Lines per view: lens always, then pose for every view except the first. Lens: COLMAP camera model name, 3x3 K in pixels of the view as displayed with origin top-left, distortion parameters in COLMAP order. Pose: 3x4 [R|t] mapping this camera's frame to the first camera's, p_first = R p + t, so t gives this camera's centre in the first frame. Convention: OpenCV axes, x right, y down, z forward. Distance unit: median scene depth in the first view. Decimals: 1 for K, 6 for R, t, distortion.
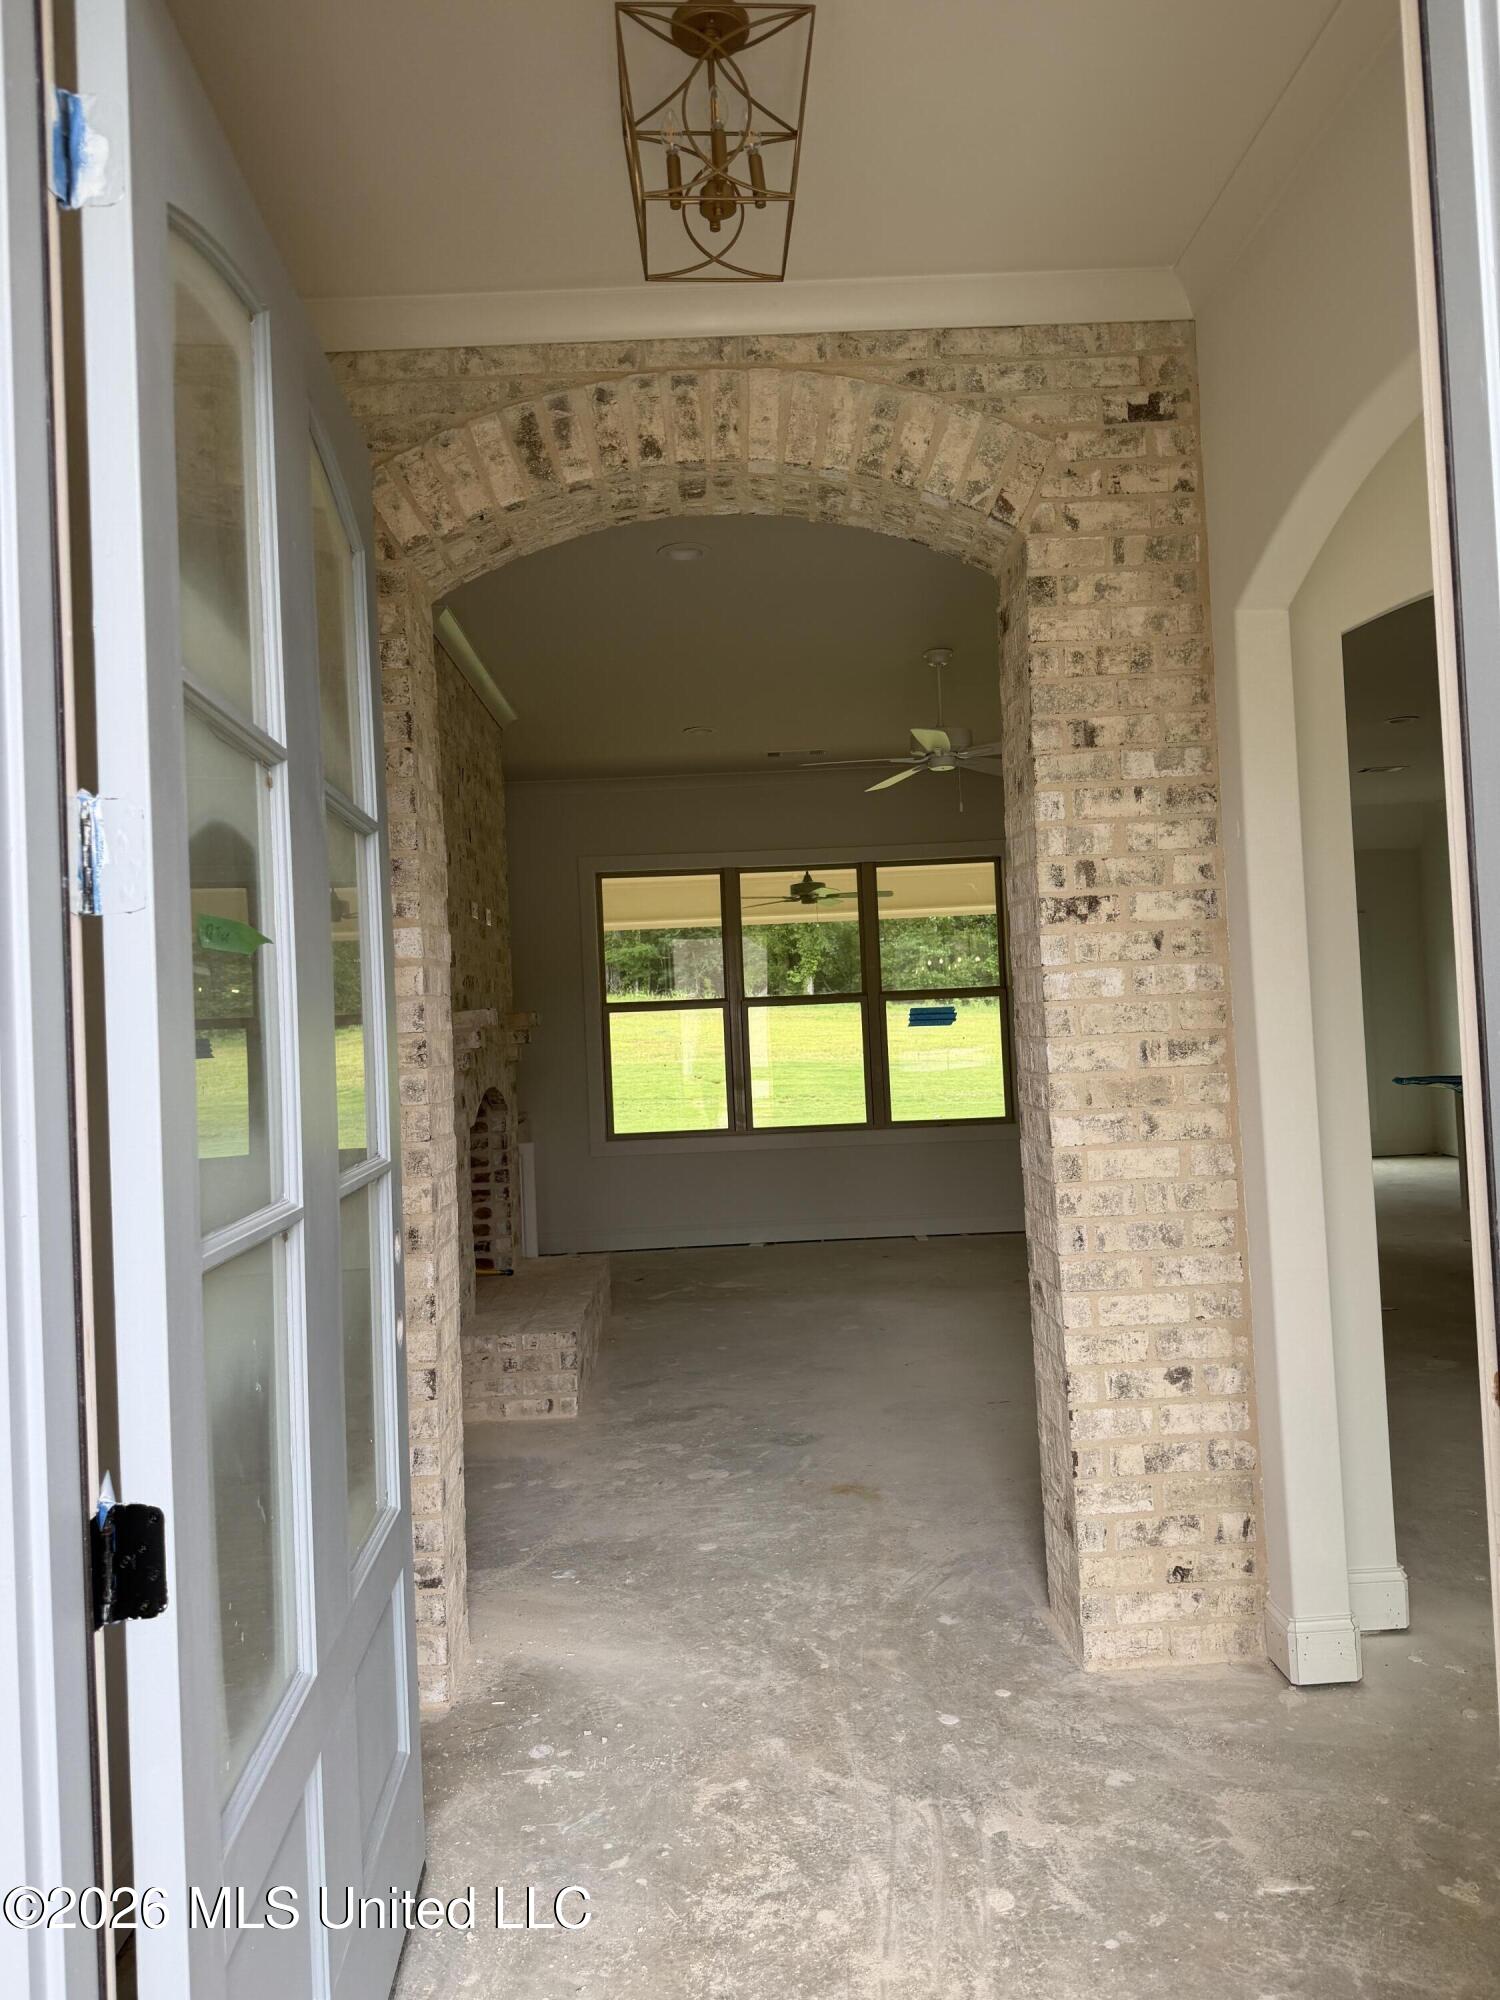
lens RADIAL K [[1395.1, 0, 750.0], [0, 1395.1, 1000.0], [0, 0, 1]] dist [0.101276, -0.163277]
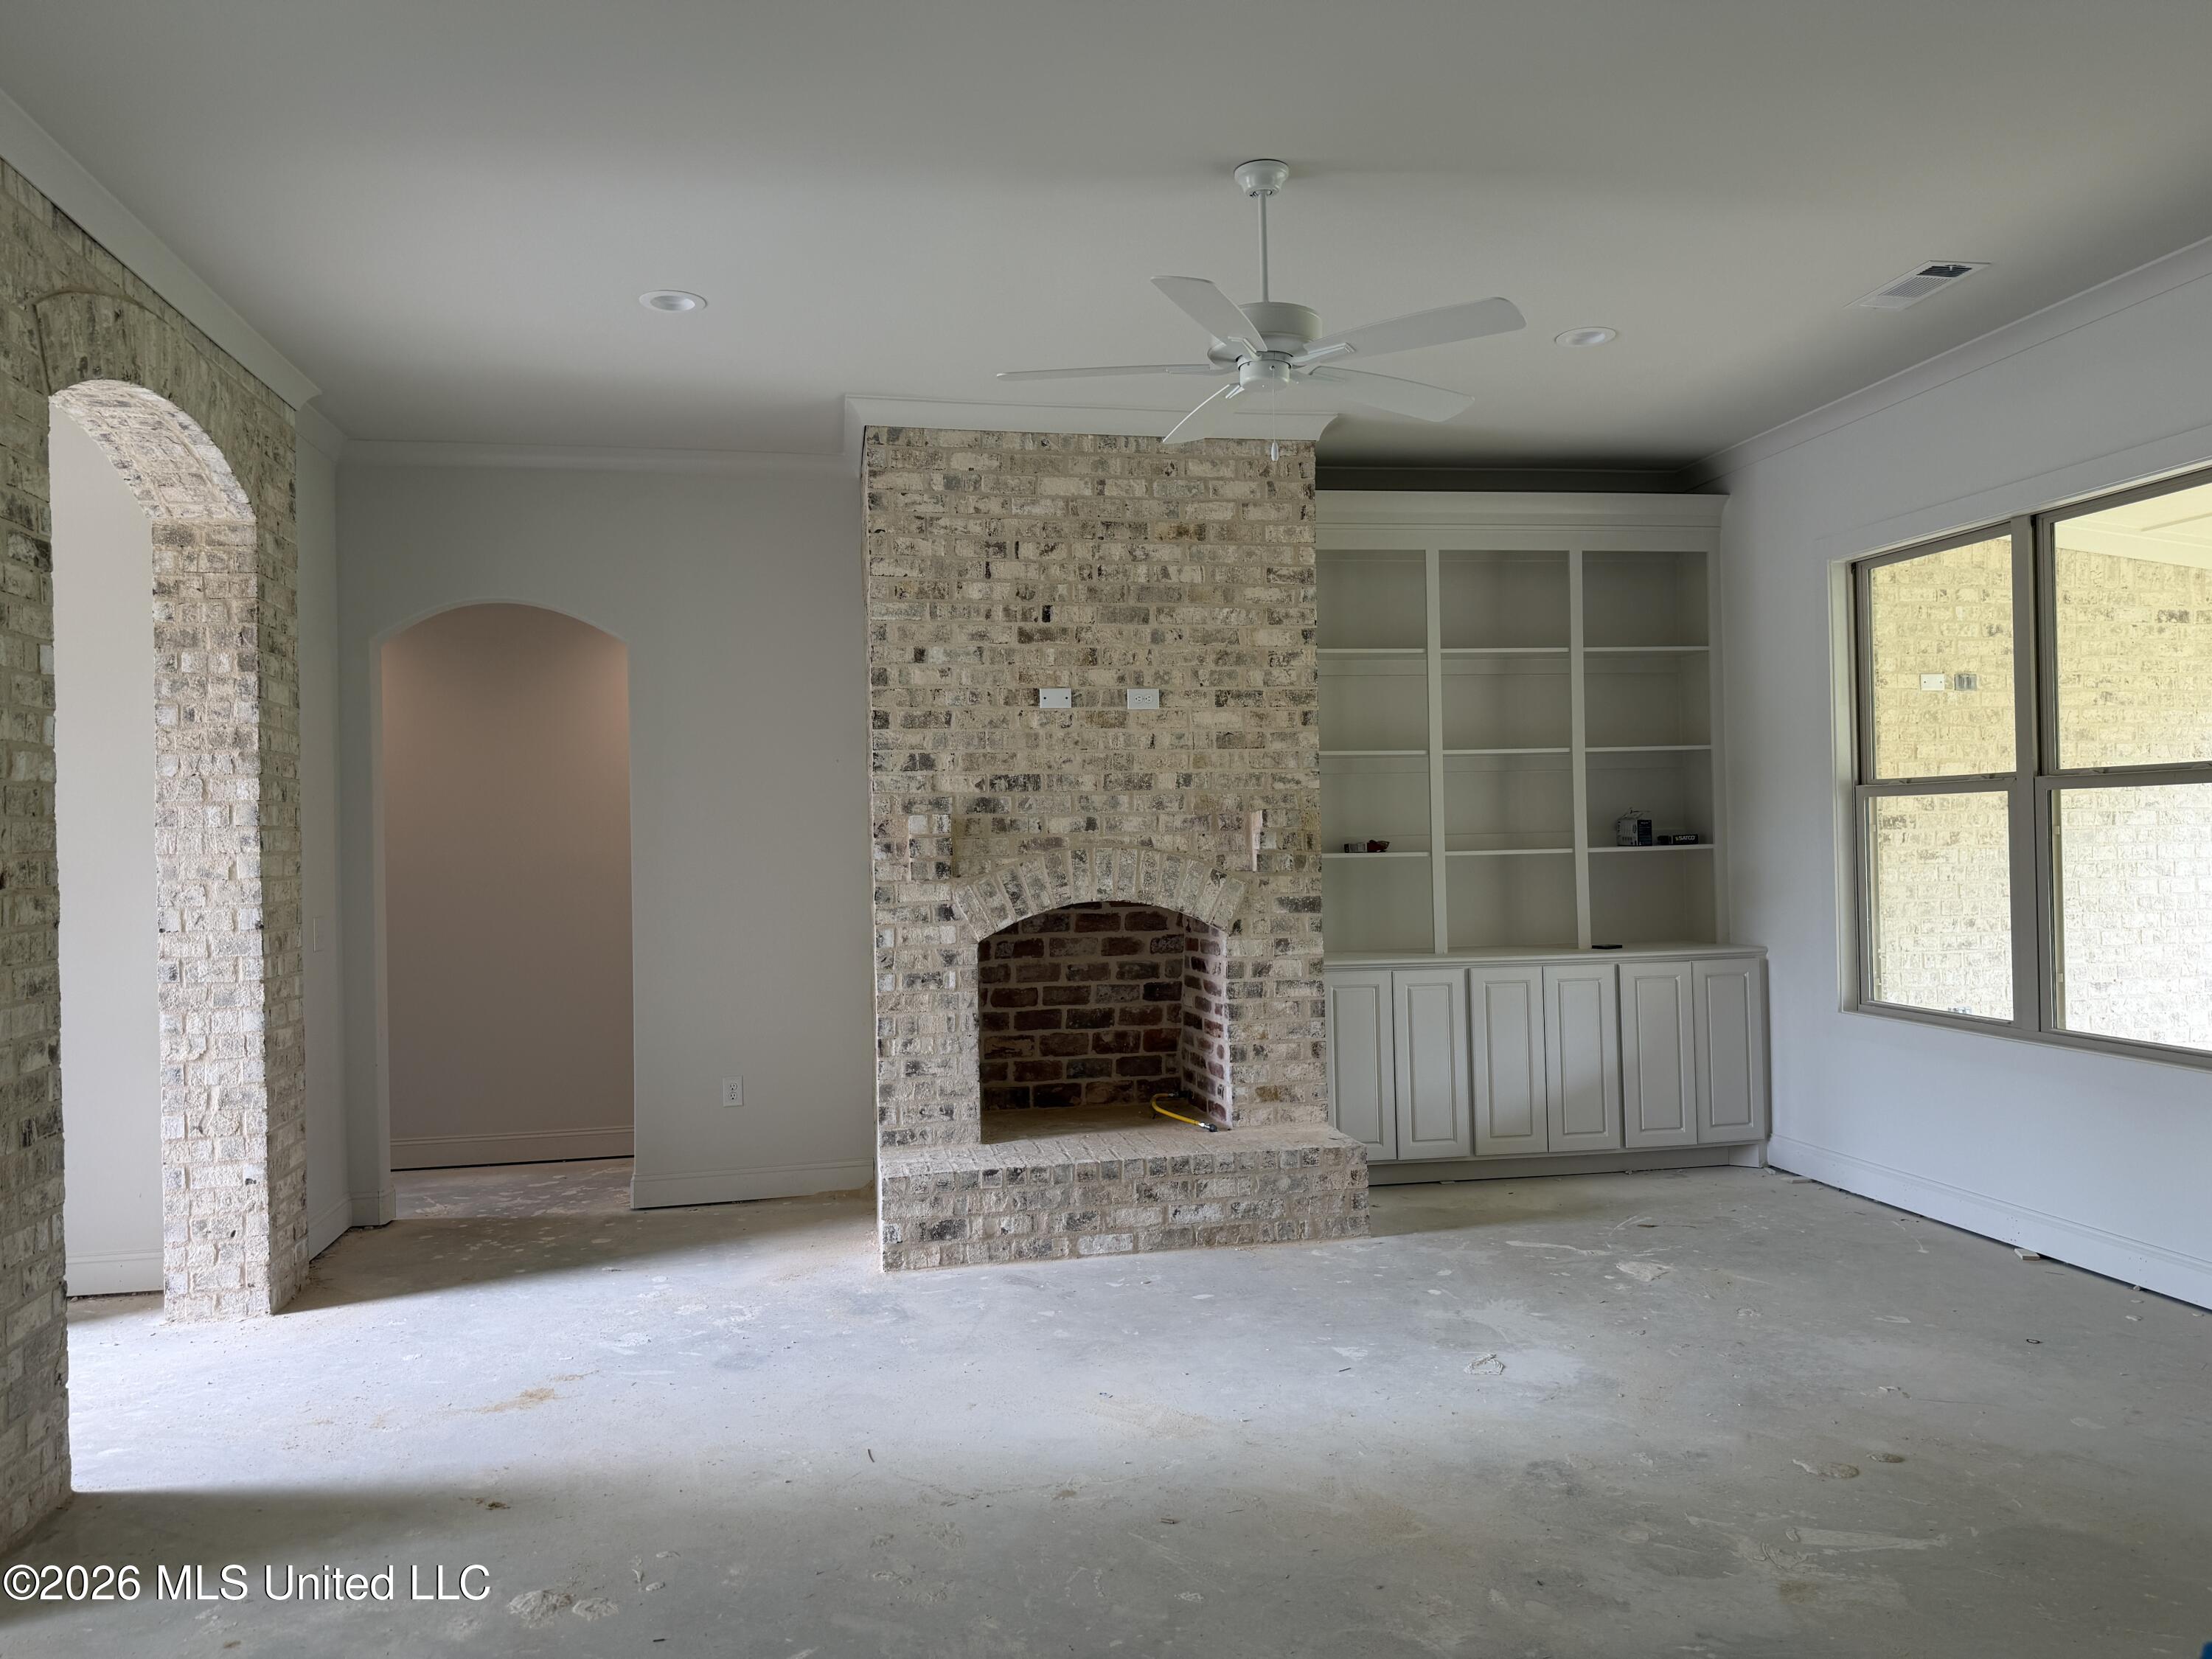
lens RADIAL K [[1610.3, 0, 1106.0], [0, 1610.3, 829.5], [0, 0, 1]] dist [0.012248, -0.002062]
pose [[0.178371, 0.048630, -0.982761, 0.971627], [0.024697, 0.998242, 0.053879, -0.039719], [0.983653, -0.033881, 0.176856, 1.054483]]
